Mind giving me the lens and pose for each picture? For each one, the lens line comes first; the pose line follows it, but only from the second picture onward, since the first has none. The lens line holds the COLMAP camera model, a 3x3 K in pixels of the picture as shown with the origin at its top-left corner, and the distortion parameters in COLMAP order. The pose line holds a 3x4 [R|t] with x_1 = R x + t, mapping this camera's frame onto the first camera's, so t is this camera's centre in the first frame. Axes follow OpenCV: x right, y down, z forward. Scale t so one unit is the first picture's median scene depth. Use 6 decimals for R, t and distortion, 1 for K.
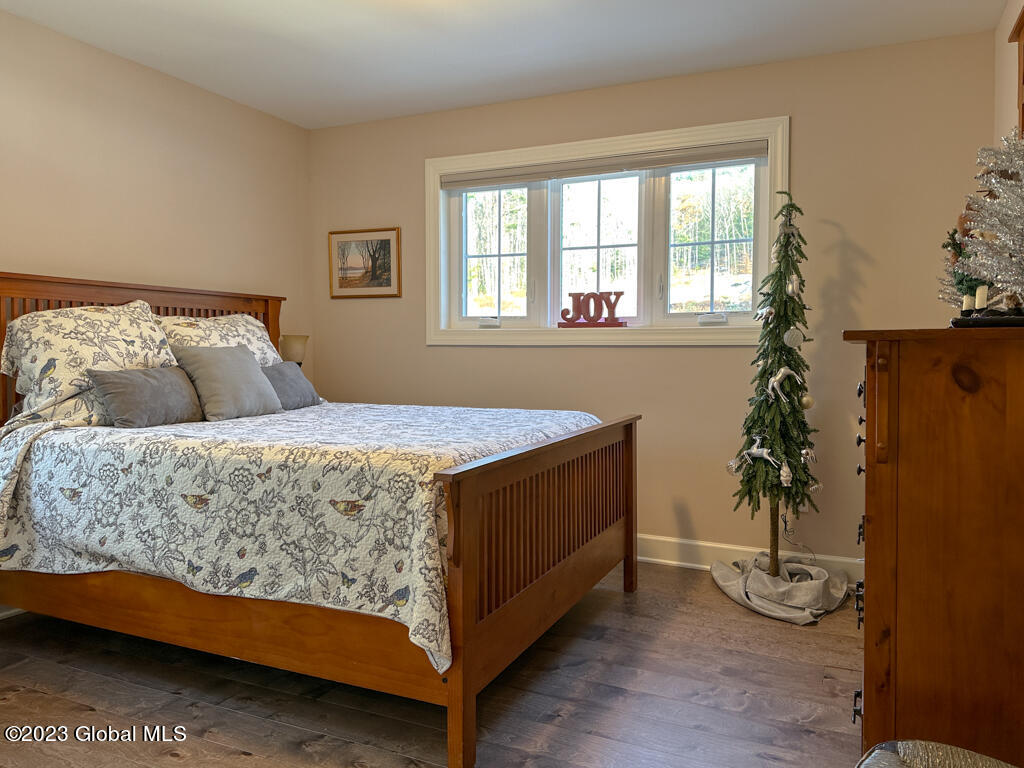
lens RADIAL K [[728.2, 0, 517.6], [0, 728.2, 381.6], [0, 0, 1]] dist [0.102964, -0.152697]
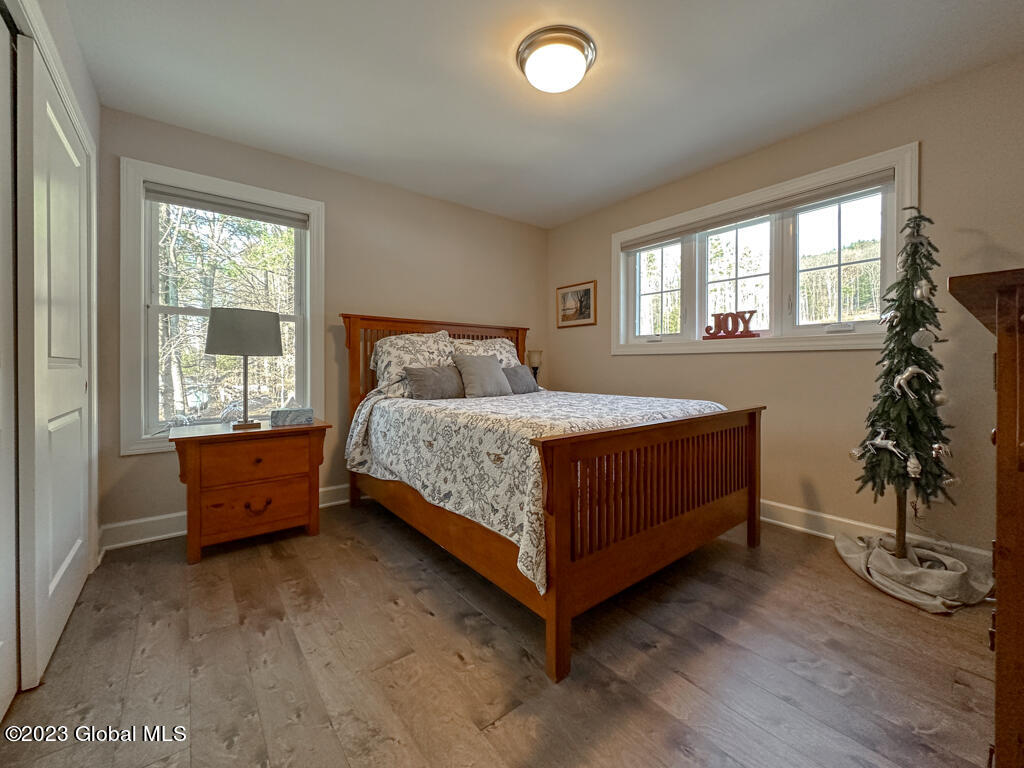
lens RADIAL K [[409.8, 0, 520.9], [0, 409.8, 374.0], [0, 0, 1]] dist [0.001050, 0.000409]
pose [[0.899566, 0.008252, -0.436707, 0.109925], [-0.020029, 0.999549, -0.022369, 0.017305], [0.436326, 0.028869, 0.899326, 0.210656]]
